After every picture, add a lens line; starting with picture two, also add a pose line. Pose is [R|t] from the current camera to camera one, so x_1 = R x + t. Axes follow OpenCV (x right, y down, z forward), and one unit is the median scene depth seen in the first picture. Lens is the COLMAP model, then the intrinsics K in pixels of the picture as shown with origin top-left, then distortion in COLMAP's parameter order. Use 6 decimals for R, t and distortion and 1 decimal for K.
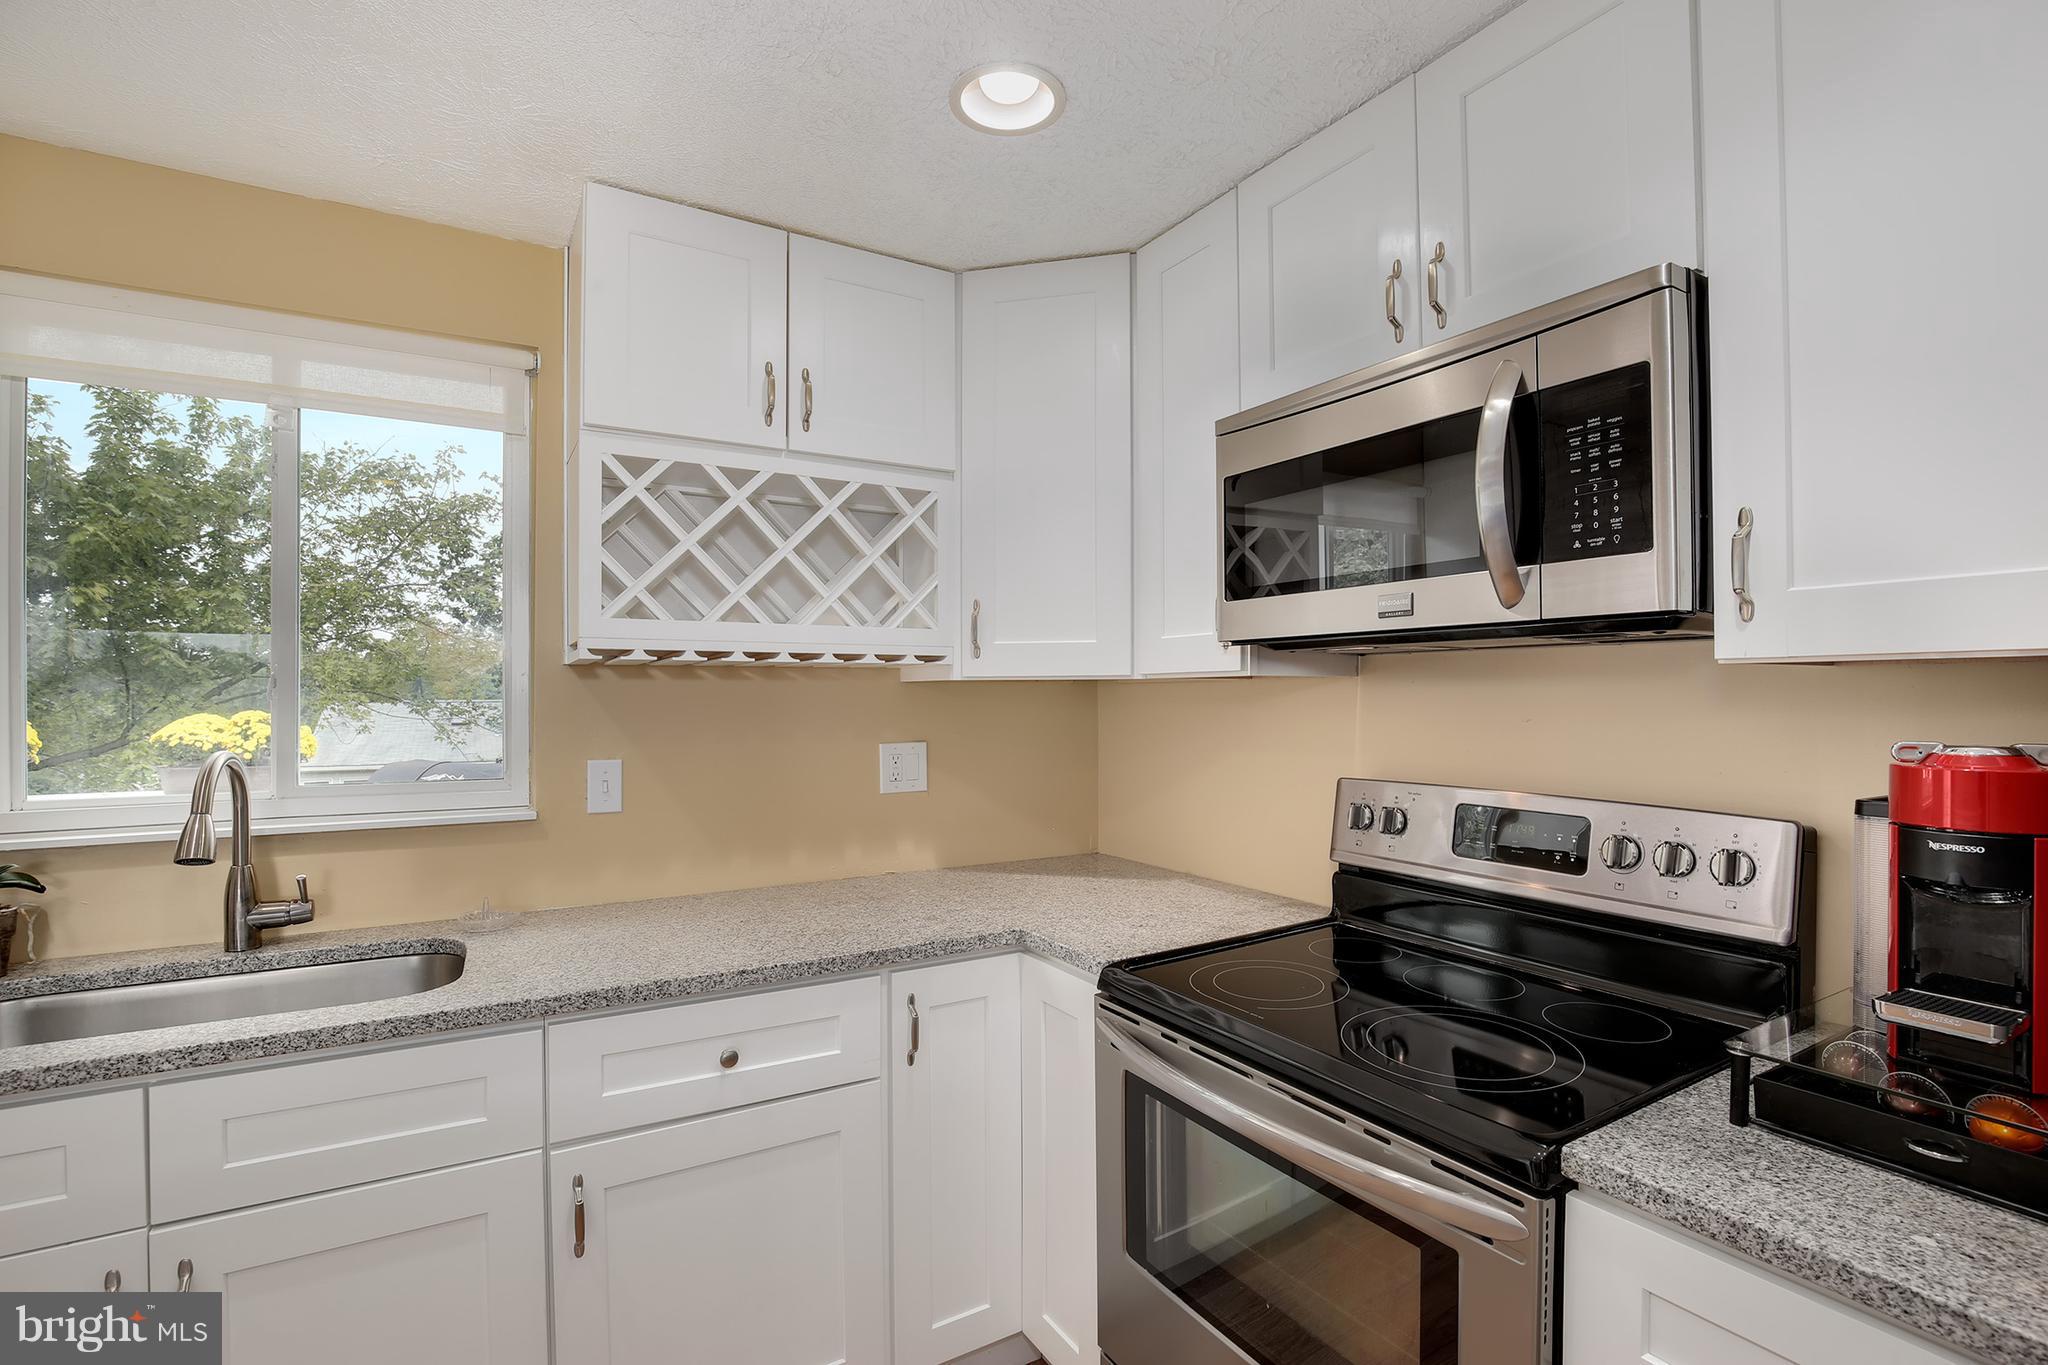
lens RADIAL K [[938.5, 0, 1026.5], [0, 938.5, 691.5], [0, 0, 1]] dist [-0.034015, 0.007340]
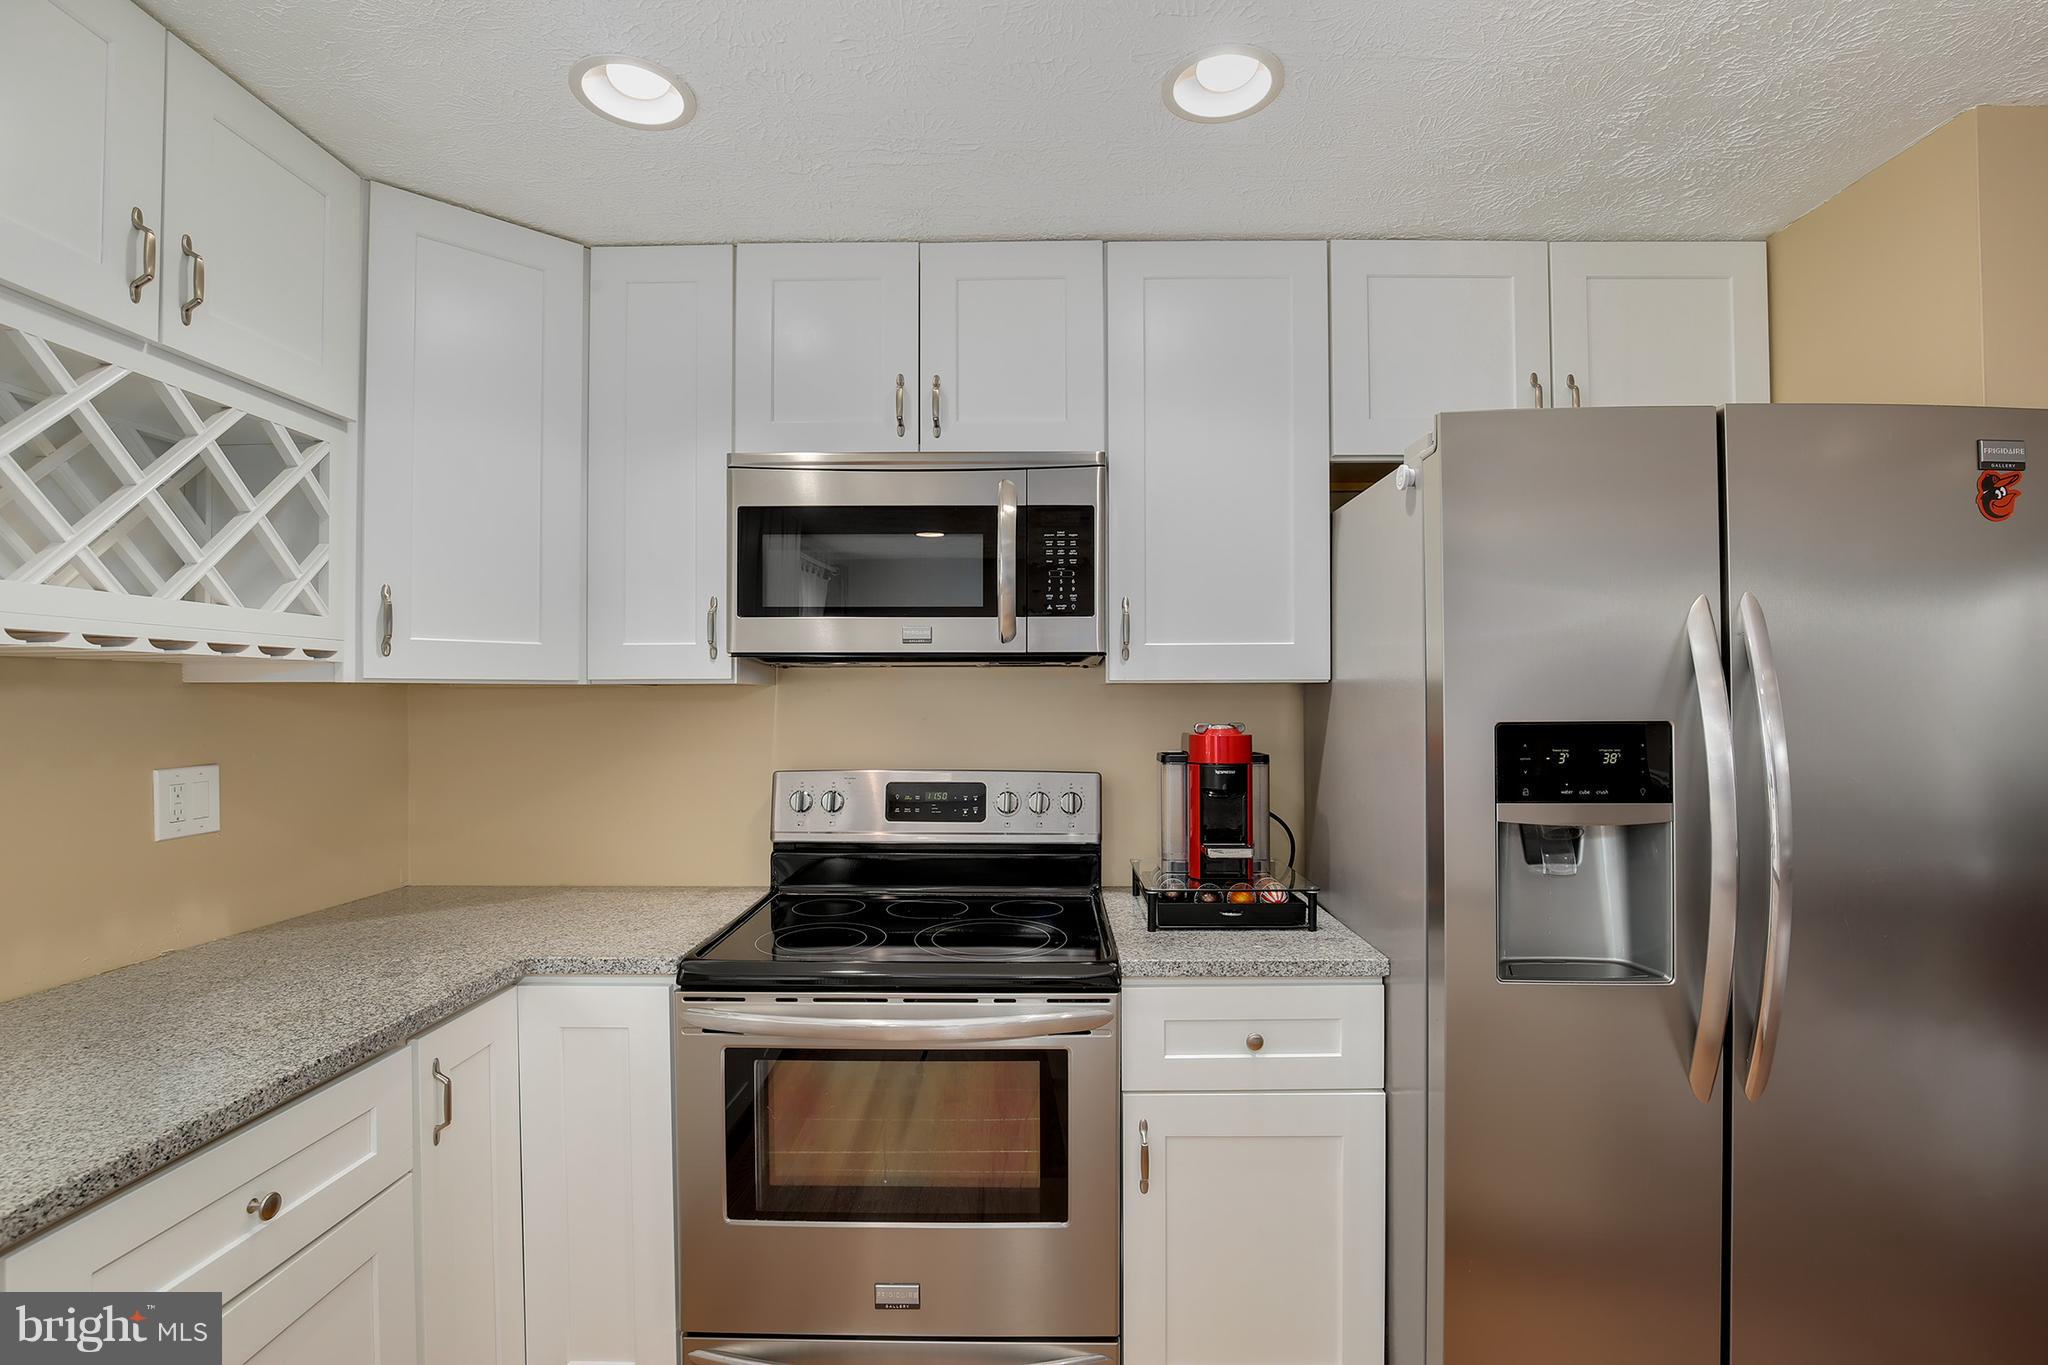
lens RADIAL K [[938.5, 0, 1026.5], [0, 938.5, 691.5], [0, 0, 1]] dist [-0.034015, 0.007340]
pose [[0.529843, 0.009412, 0.848044, -0.560610], [-0.002804, 0.999952, -0.009347, 0.002116], [-0.848091, 0.002575, 0.529844, 0.119540]]
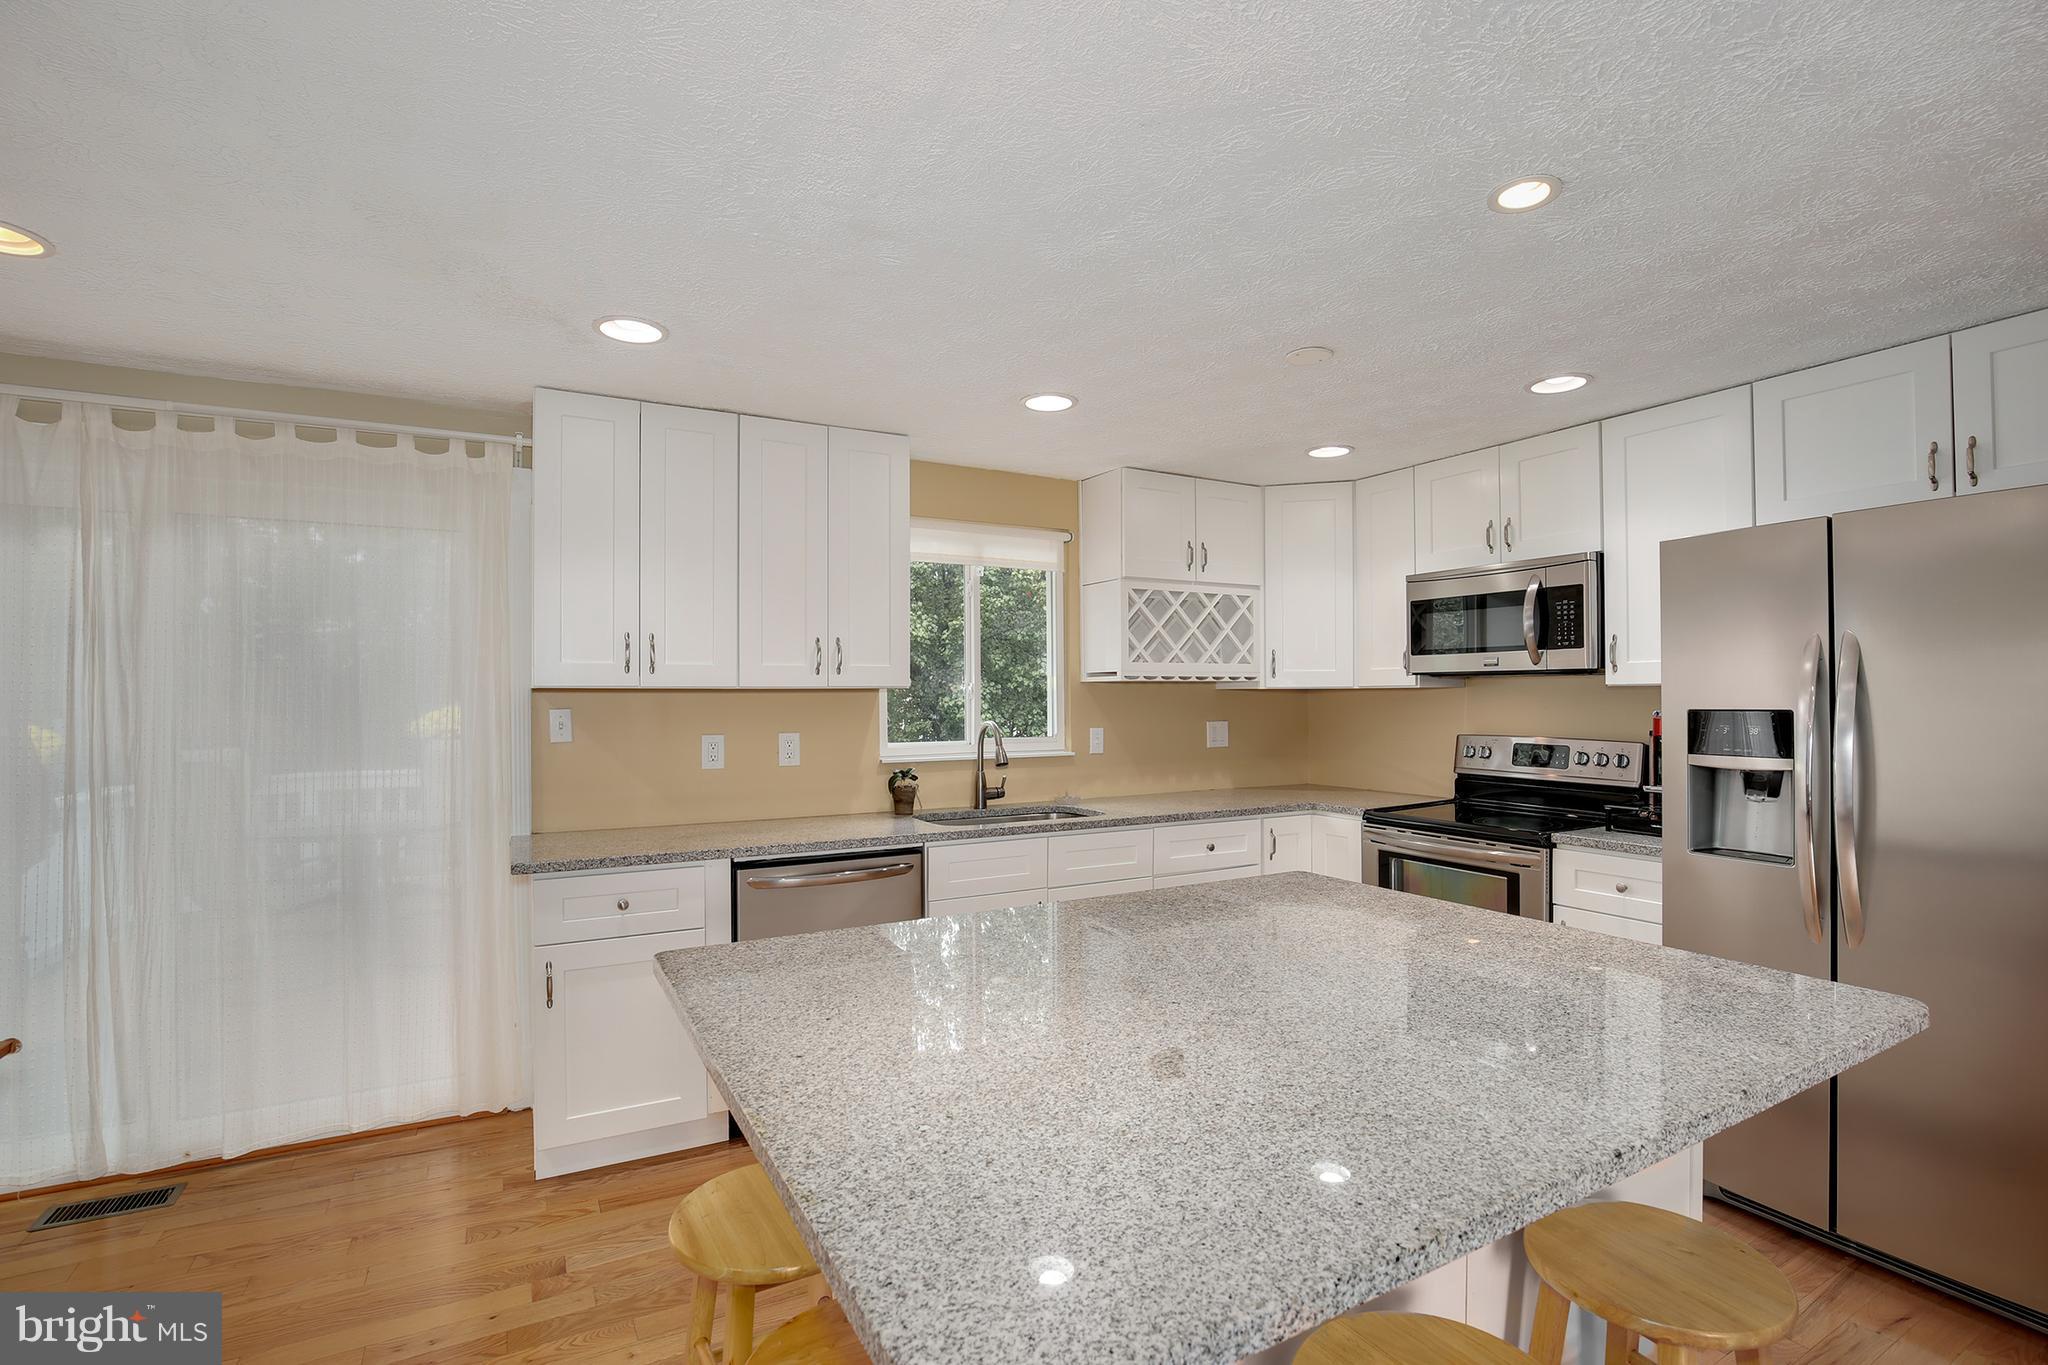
lens RADIAL K [[938.5, 0, 1026.5], [0, 938.5, 691.5], [0, 0, 1]] dist [-0.034015, 0.007340]
pose [[0.999363, -0.001175, -0.035661, -0.654630], [0.001188, 0.999999, 0.000336, -0.010194], [0.035661, -0.000379, 0.999364, -1.328821]]
